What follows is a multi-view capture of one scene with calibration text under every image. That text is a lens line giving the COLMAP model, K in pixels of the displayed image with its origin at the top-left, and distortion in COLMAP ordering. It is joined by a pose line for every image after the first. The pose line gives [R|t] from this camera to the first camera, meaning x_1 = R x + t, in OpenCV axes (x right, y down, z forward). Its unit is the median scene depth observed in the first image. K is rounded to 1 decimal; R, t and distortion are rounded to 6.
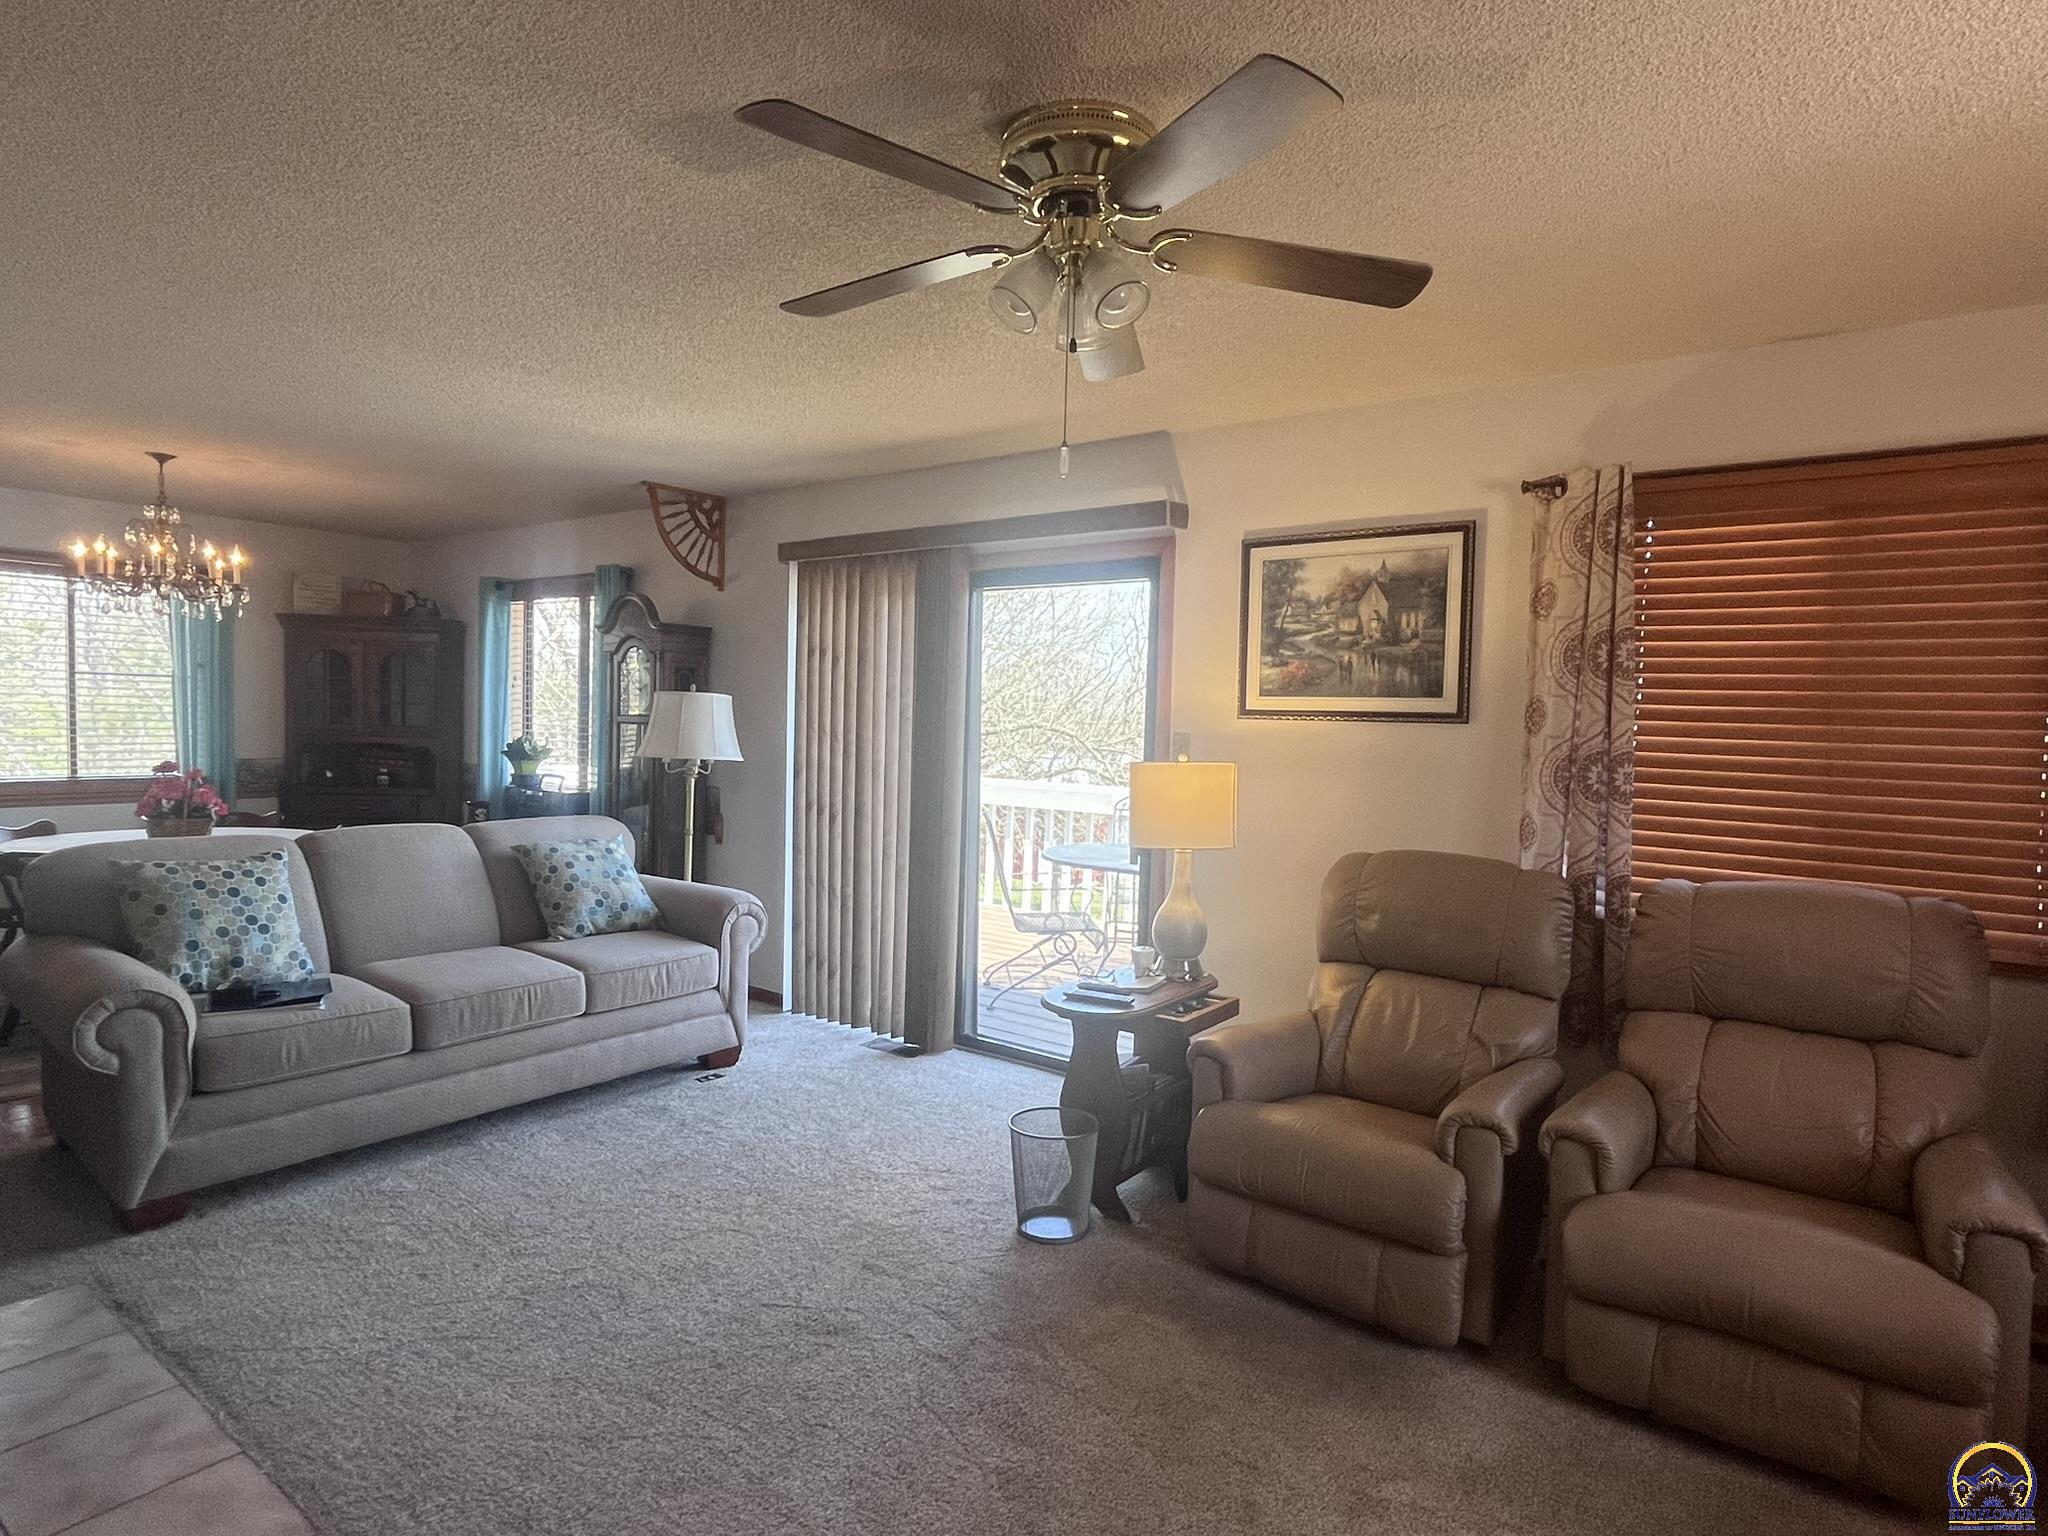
lens RADIAL K [[1104.3, 0, 1020.7], [0, 1104.3, 767.6], [0, 0, 1]] dist [-0.000696, -0.000619]
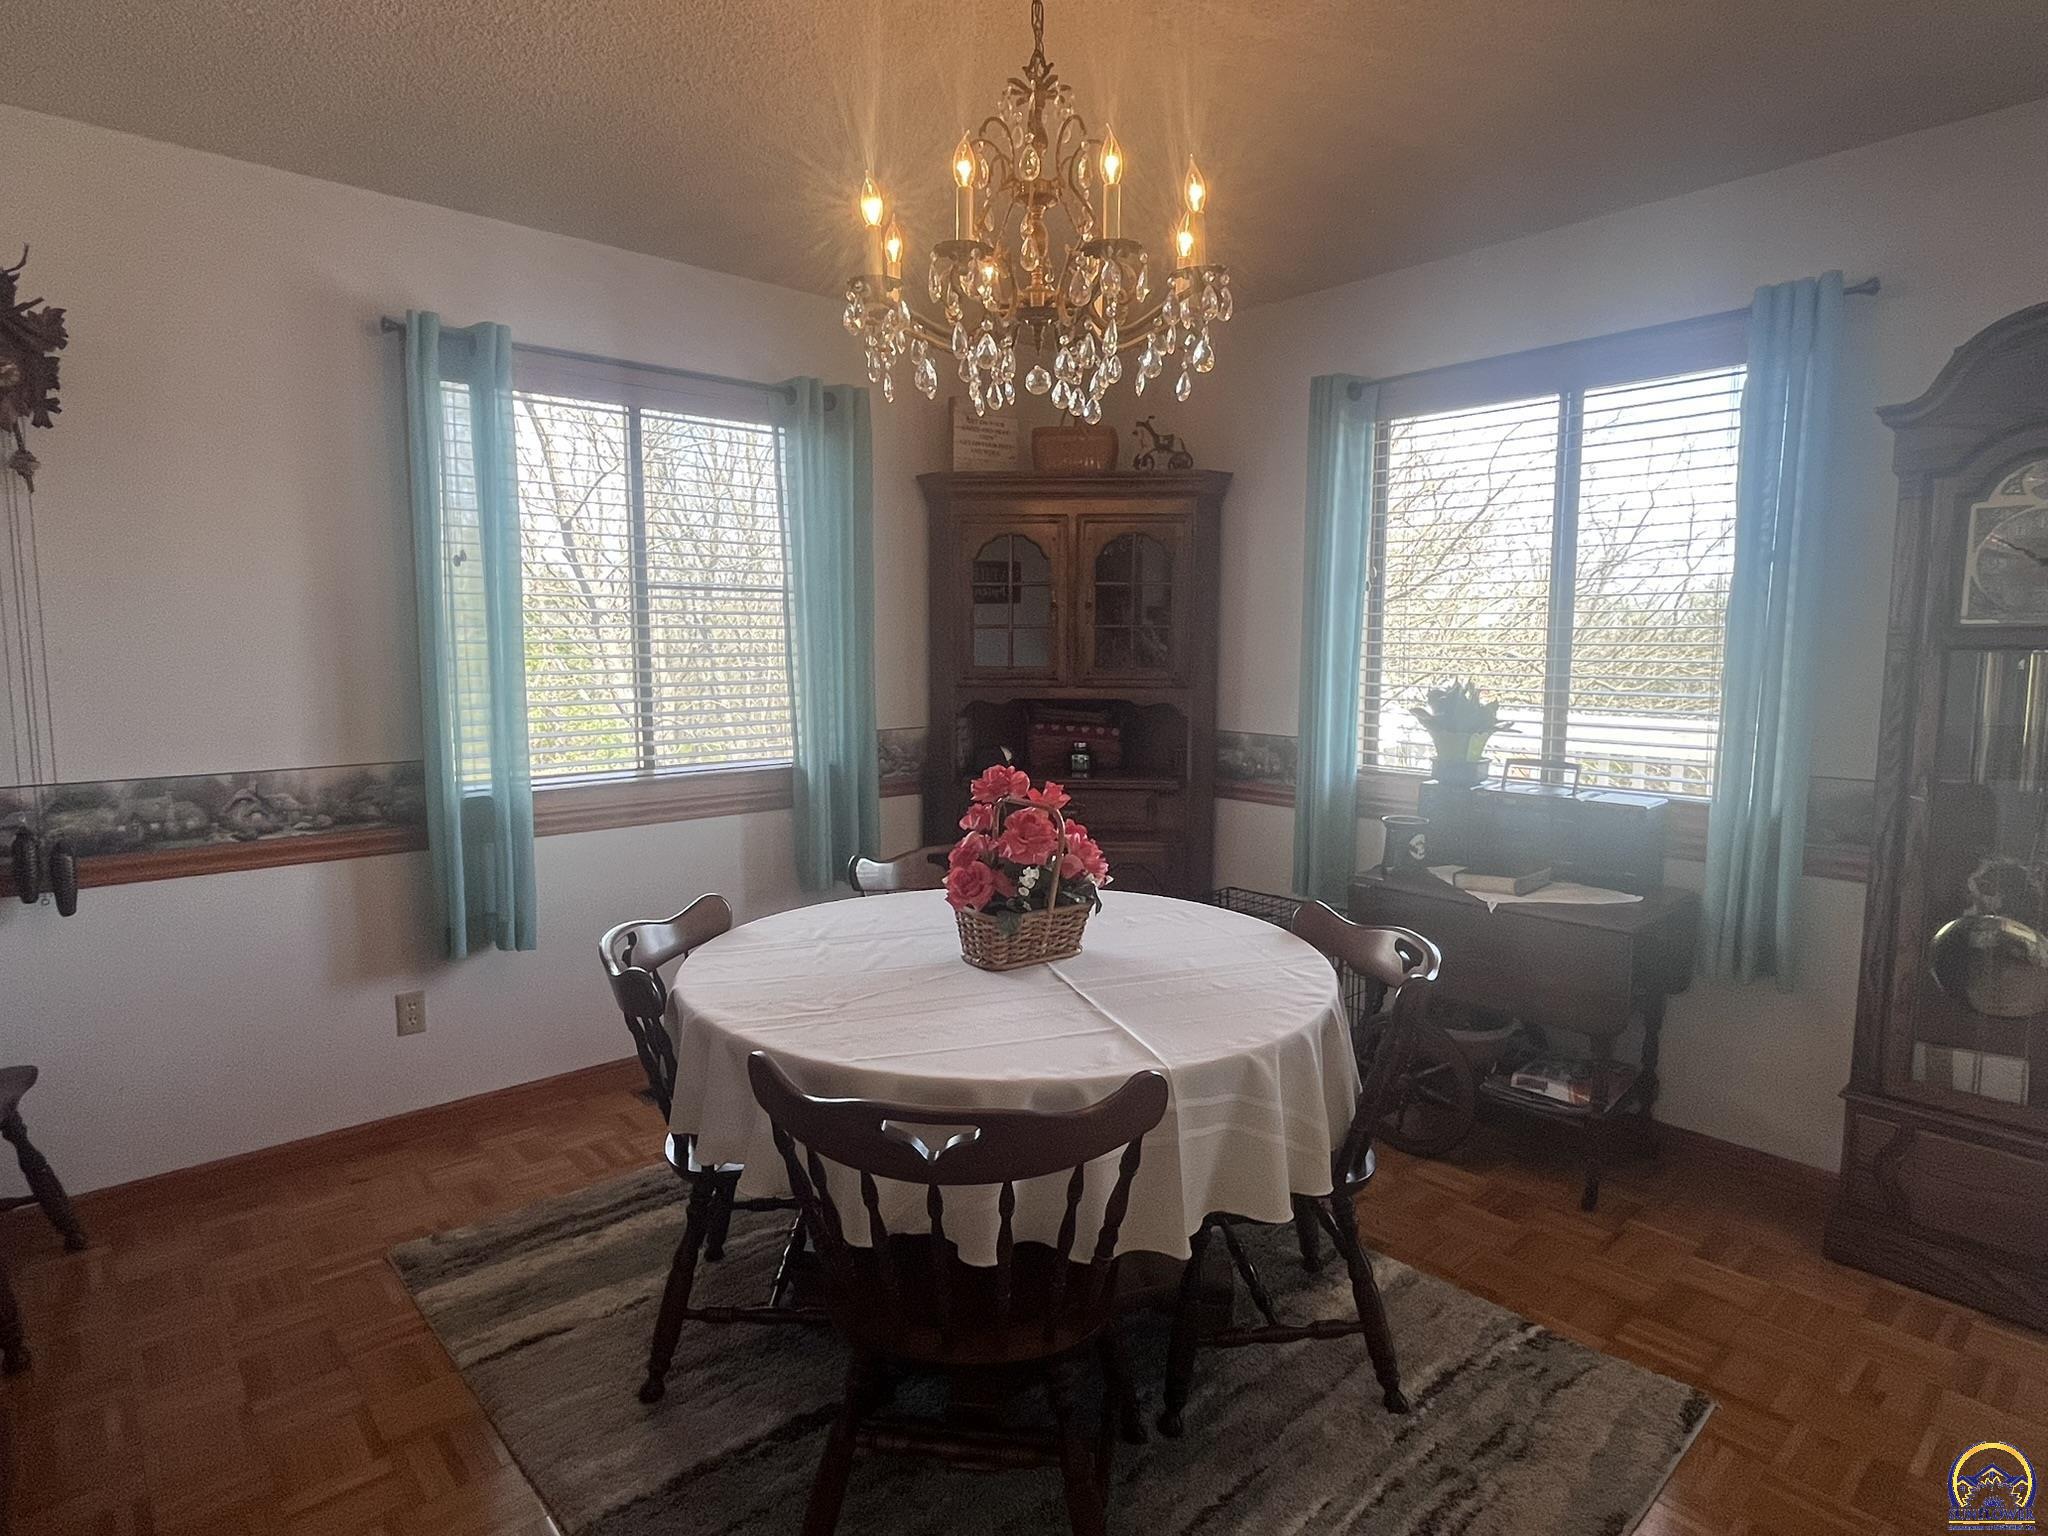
lens RADIAL K [[1104.3, 0, 1026.4], [0, 1104.3, 765.4], [0, 0, 1]] dist [-0.000696, -0.000619]
pose [[0.980345, -0.007197, -0.197158, -0.518657], [0.019394, 0.998010, 0.060005, -0.023984], [0.196334, -0.062649, 0.978534, 0.453459]]
